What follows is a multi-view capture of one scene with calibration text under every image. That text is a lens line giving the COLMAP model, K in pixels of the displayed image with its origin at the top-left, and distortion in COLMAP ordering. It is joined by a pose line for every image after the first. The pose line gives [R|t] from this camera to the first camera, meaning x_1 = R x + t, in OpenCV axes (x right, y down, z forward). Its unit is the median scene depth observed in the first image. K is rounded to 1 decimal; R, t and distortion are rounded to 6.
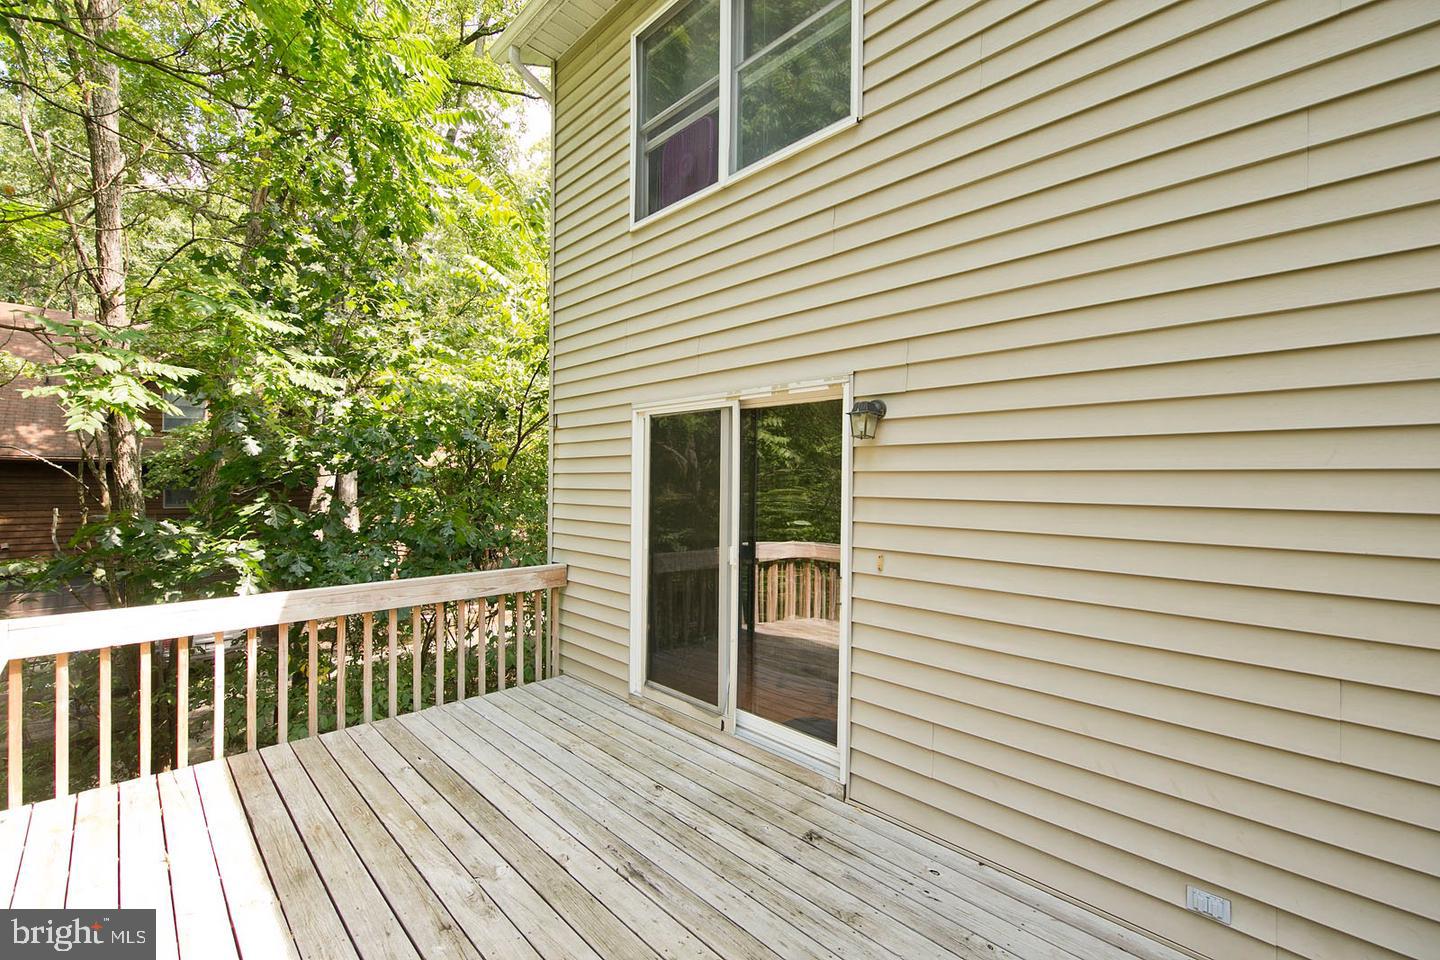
lens RADIAL K [[612.1, 0, 720.0], [0, 612.1, 480.0], [0, 0, 1]] dist [-0.000682, -0.000153]
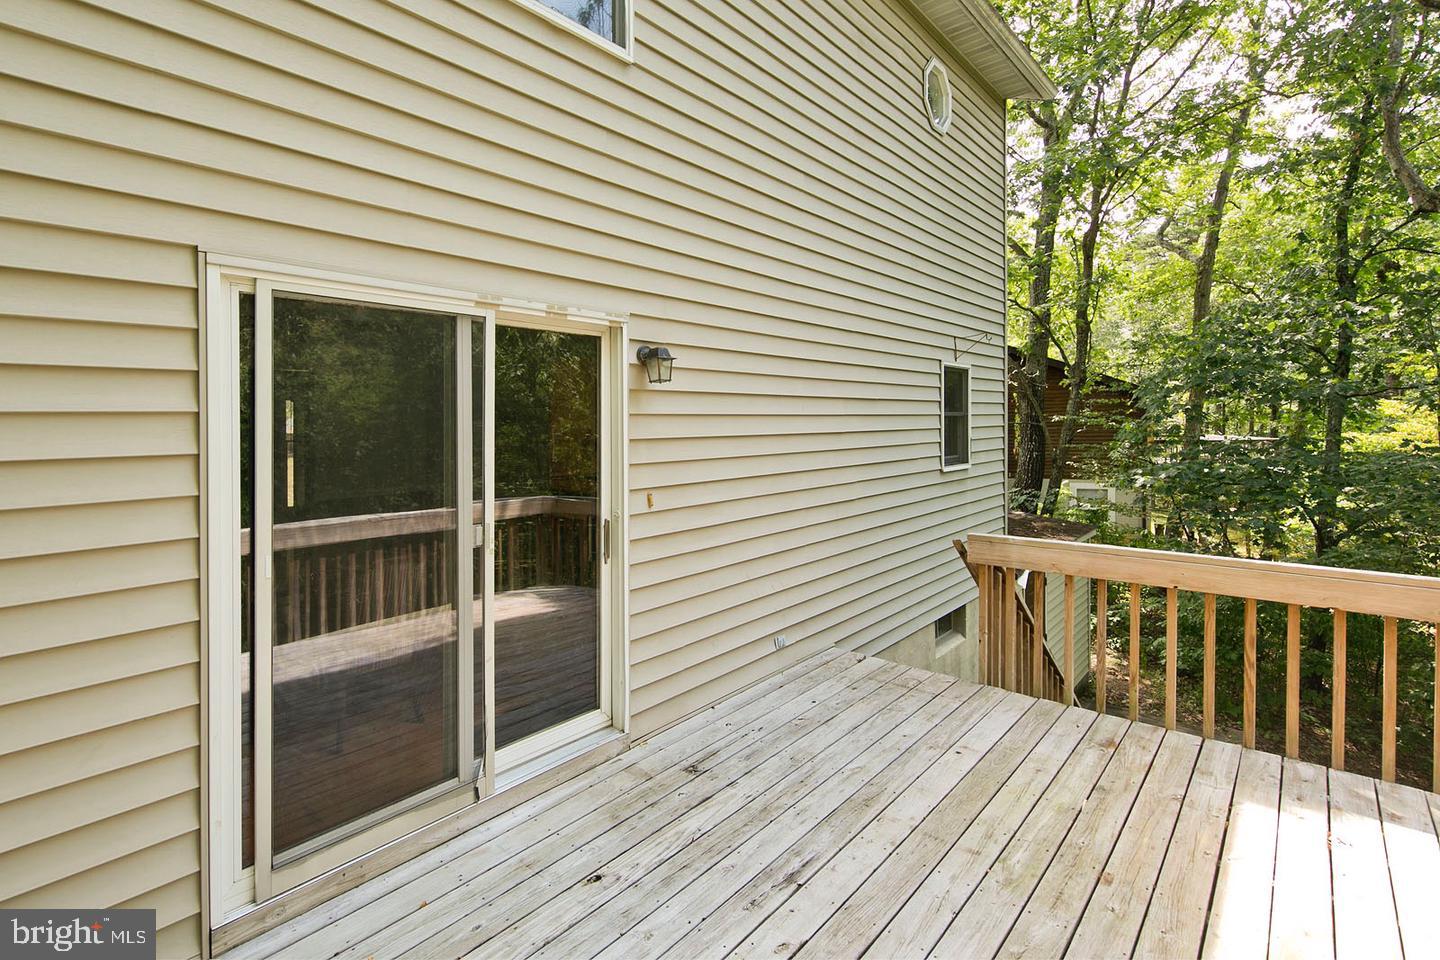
lens RADIAL K [[643.8, 0, 697.2], [0, 643.8, 423.8], [0, 0, 1]] dist [0.000489, 0.000010]
pose [[-0.039678, -0.020751, 0.998997, -0.838782], [0.005151, 0.999767, 0.020972, -0.019052], [-0.999199, 0.005978, -0.039562, 0.943704]]
